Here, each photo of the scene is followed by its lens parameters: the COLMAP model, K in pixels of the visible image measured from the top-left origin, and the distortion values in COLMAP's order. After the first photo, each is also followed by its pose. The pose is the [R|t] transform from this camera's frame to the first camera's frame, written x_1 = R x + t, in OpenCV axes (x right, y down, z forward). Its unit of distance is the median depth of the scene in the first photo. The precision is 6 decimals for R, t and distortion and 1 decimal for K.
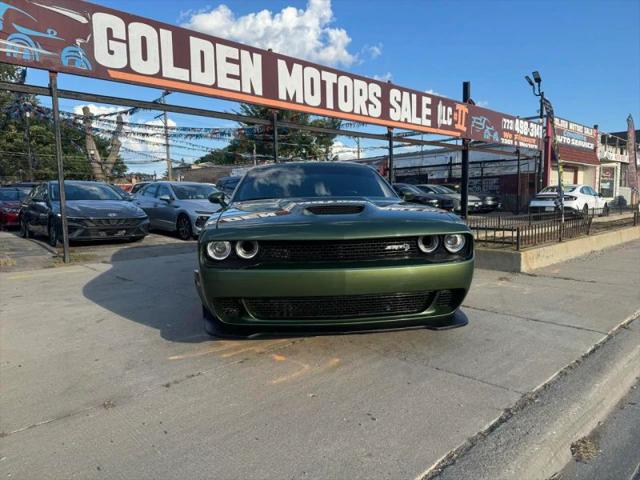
lens RADIAL K [[448.2, 0, 315.5], [0, 448.2, 242.6], [0, 0, 1]] dist [0.046502, -0.062067]
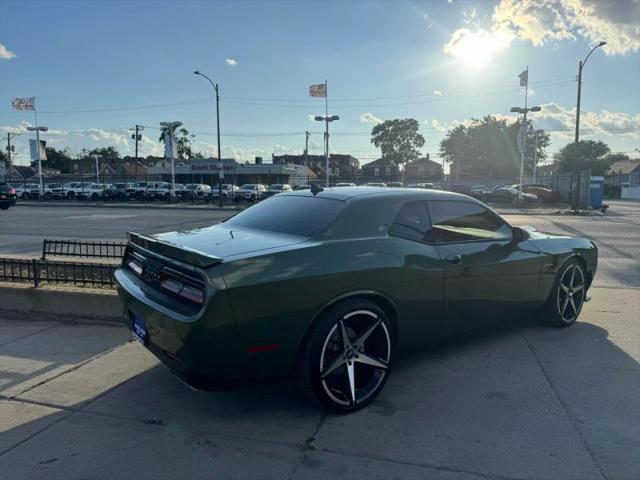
lens RADIAL K [[448.2, 0, 322.5], [0, 448.2, 245.3], [0, 0, 1]] dist [0.046502, -0.062067]
pose [[-0.528072, -0.095597, 0.843801, -0.245865], [0.082242, 0.983215, 0.162861, -0.082982], [-0.845208, 0.155399, -0.511347, 0.578632]]
